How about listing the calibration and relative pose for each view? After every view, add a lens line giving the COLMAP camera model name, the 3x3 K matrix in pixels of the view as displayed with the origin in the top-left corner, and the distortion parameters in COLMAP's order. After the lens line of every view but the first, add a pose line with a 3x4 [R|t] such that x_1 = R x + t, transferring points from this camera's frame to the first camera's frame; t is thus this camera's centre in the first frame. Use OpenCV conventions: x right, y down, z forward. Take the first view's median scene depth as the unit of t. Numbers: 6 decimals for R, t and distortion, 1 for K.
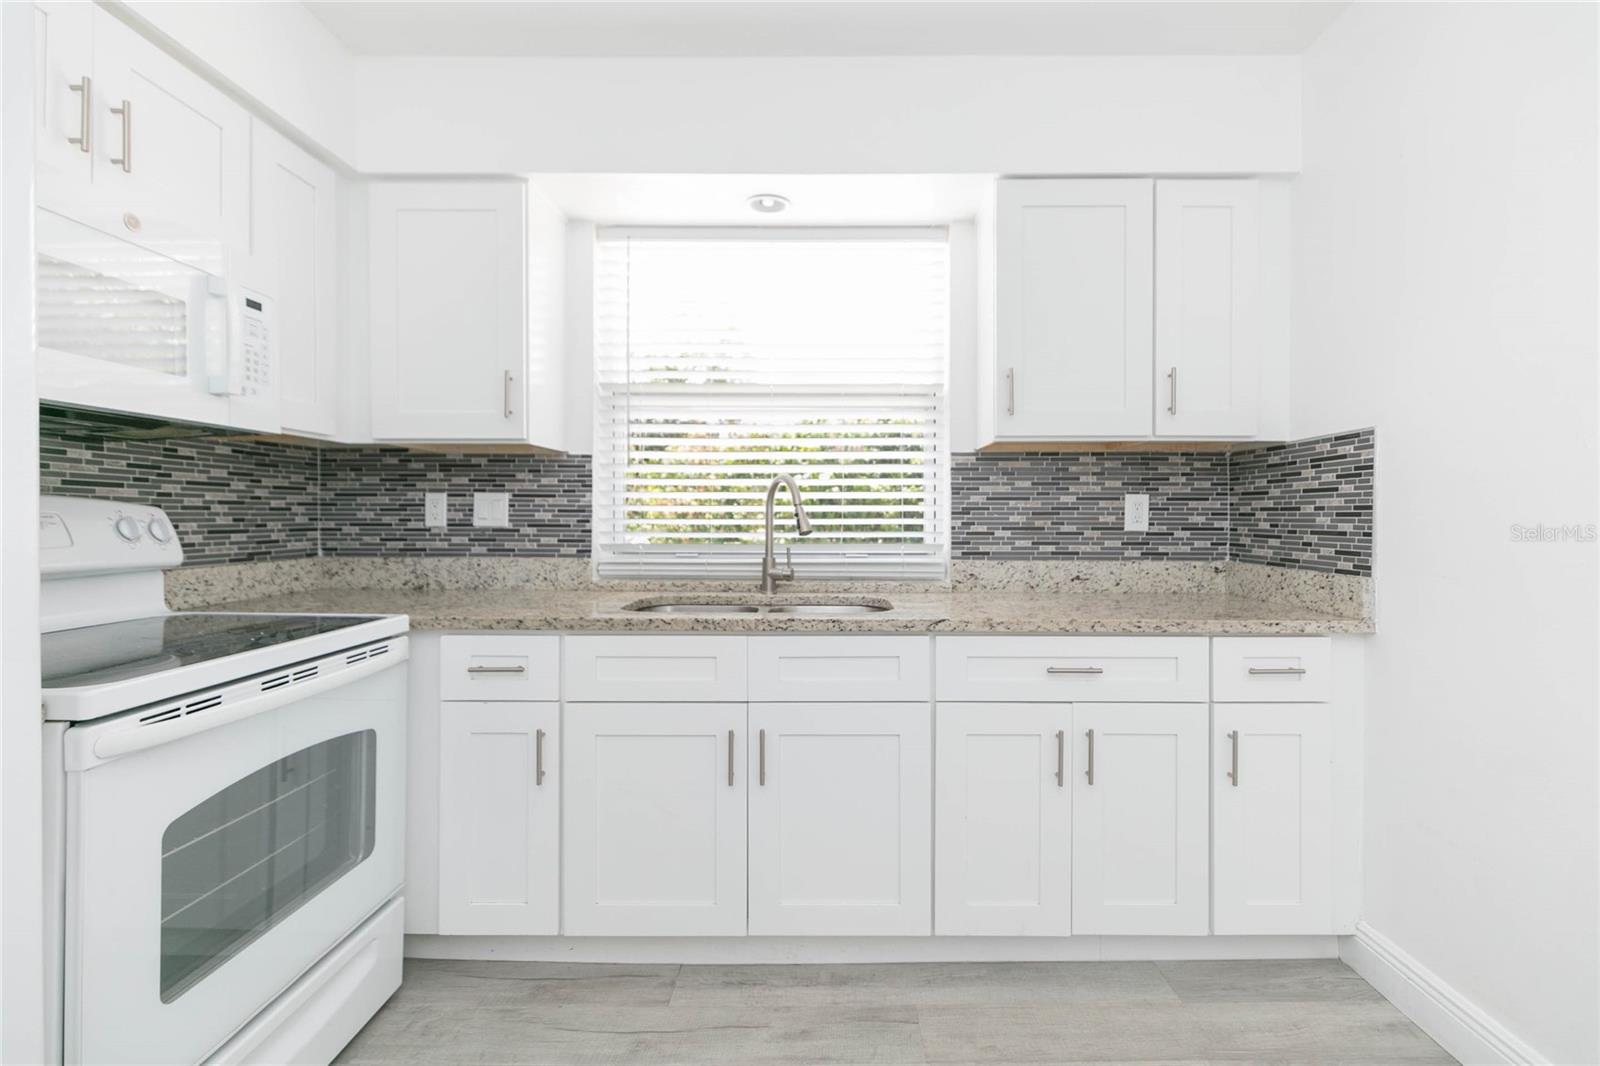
lens RADIAL K [[719.0, 0, 798.0], [0, 719.0, 524.0], [0, 0, 1]] dist [0.002583, 0.000130]
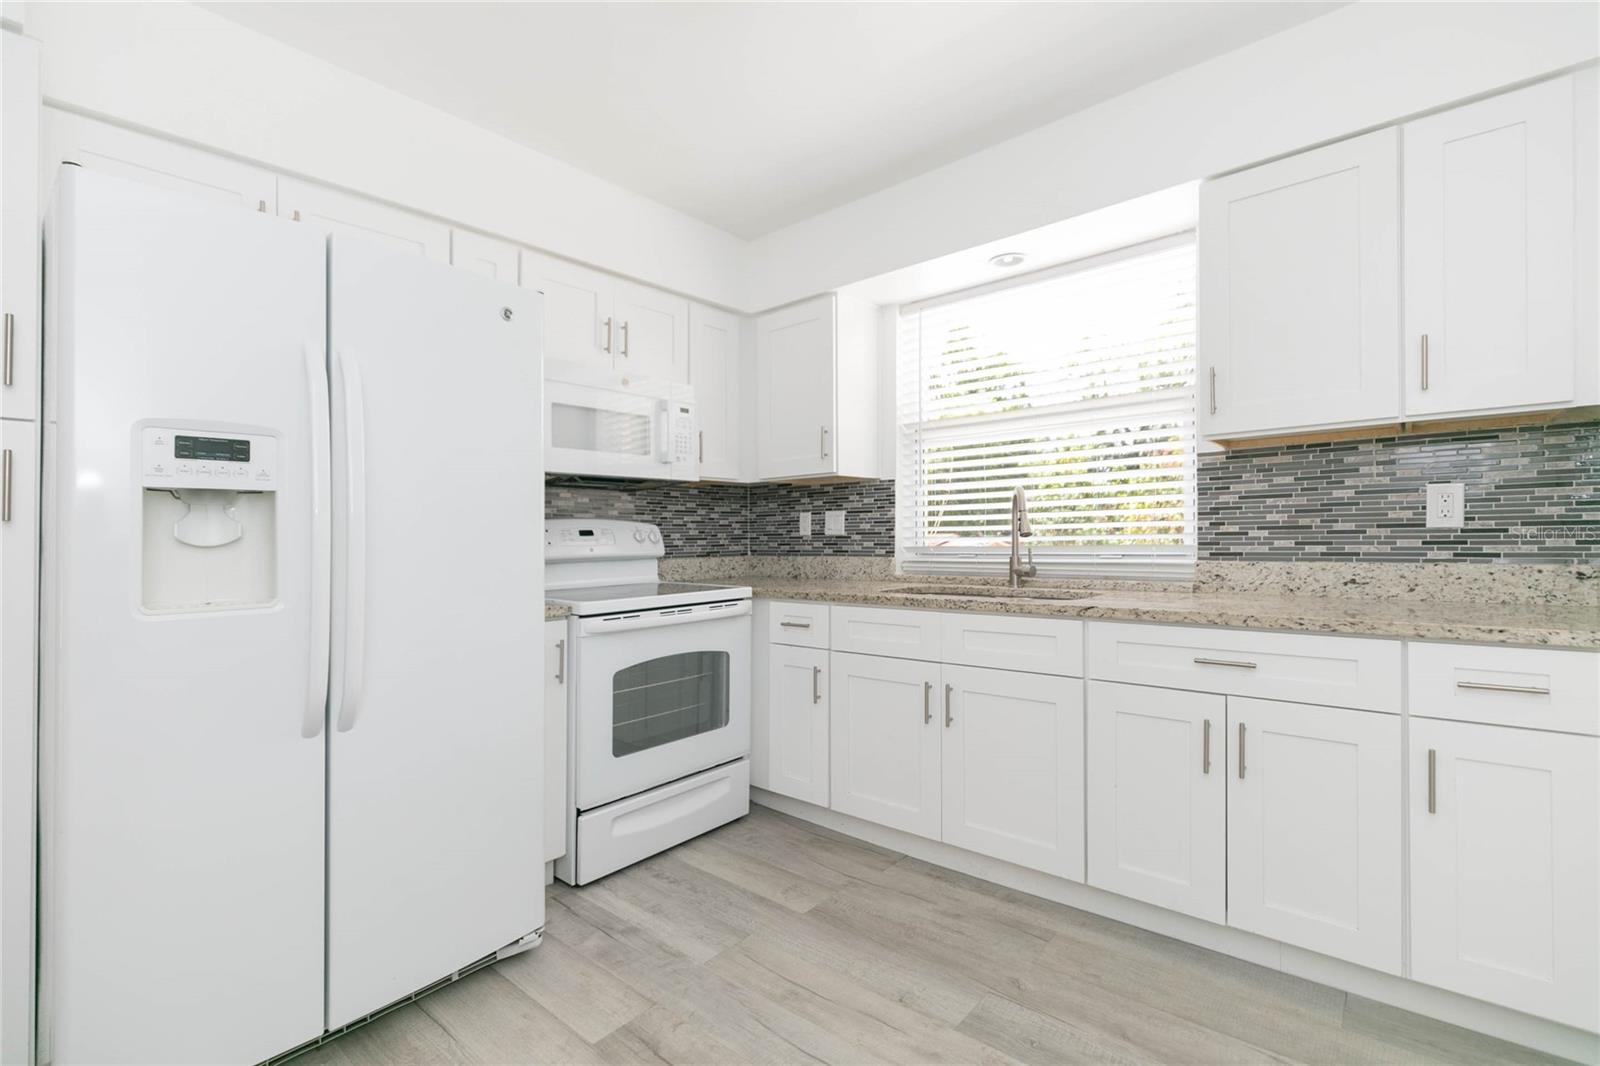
lens RADIAL K [[722.6, 0, 800.0], [0, 722.6, 533.0], [0, 0, 1]] dist [0.000367, -0.000141]
pose [[0.758037, -0.017780, -0.651969, 0.454605], [0.007313, 0.999797, -0.018762, 0.026733], [0.652171, 0.009454, 0.758013, -0.125560]]
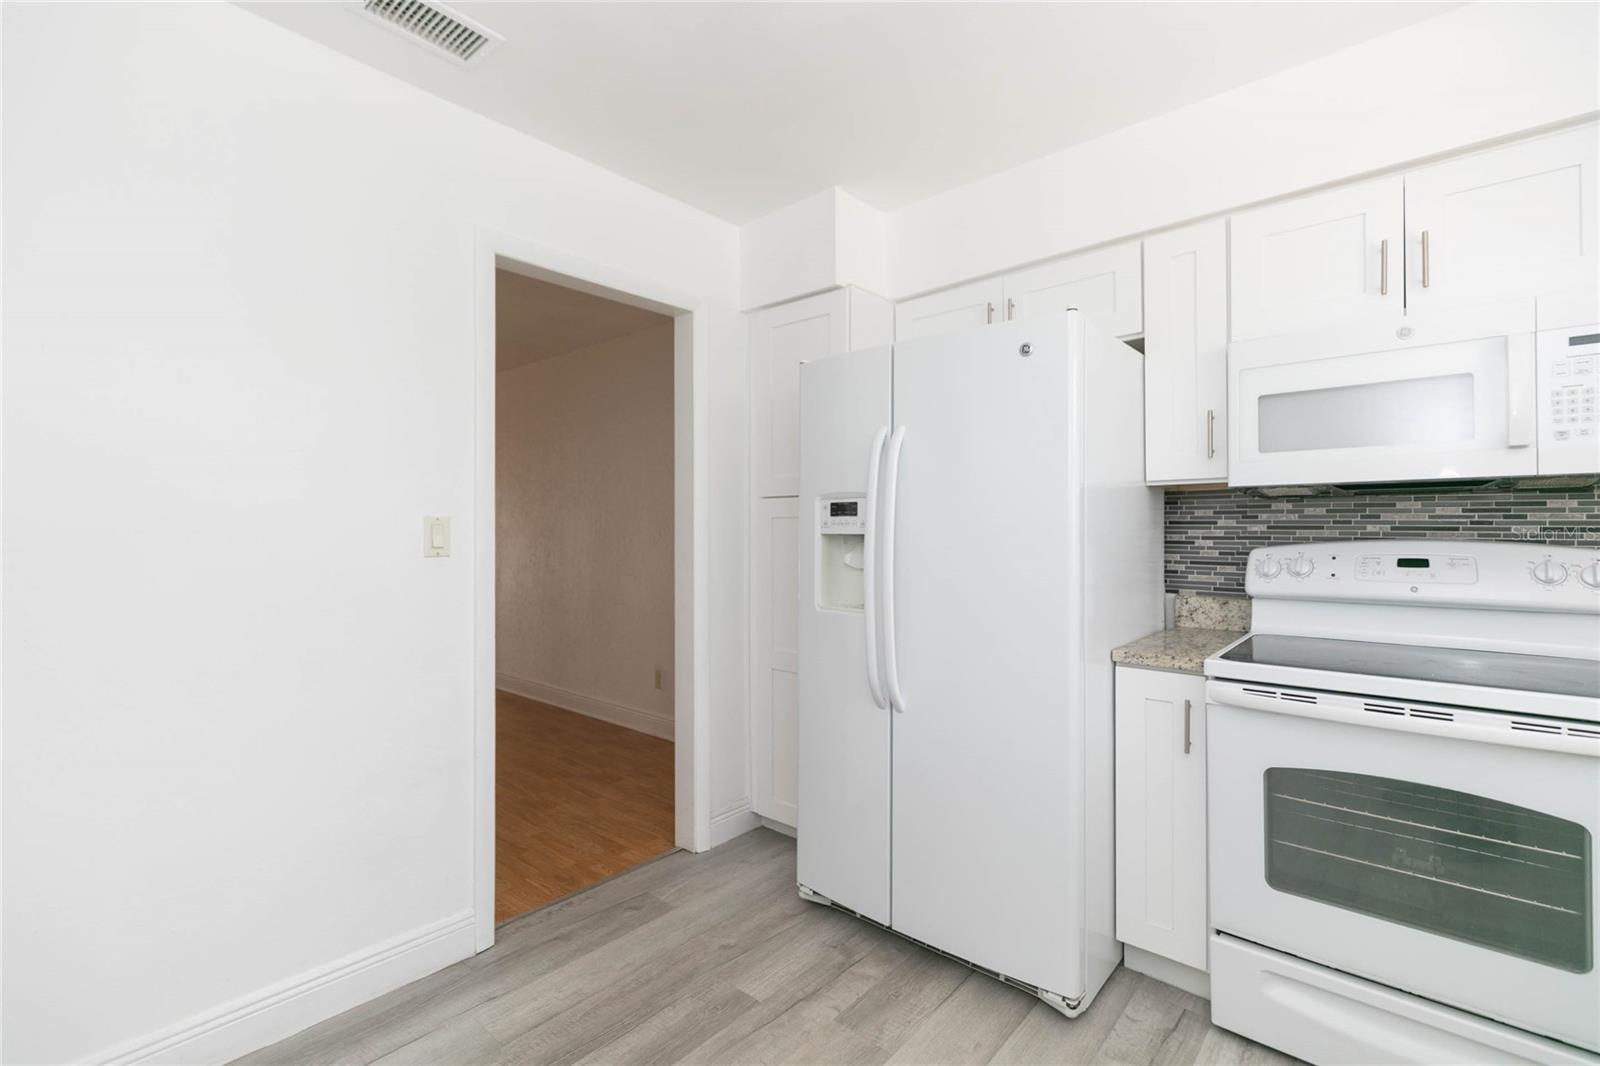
lens RADIAL K [[717.2, 0, 796.8], [0, 717.2, 514.6], [0, 0, 1]] dist [0.001280, 0.000108]
pose [[-0.661931, -0.016773, -0.749377, 0.448759], [-0.009422, 0.999857, -0.014056, -0.038659], [0.749505, -0.002244, -0.661995, 0.616989]]
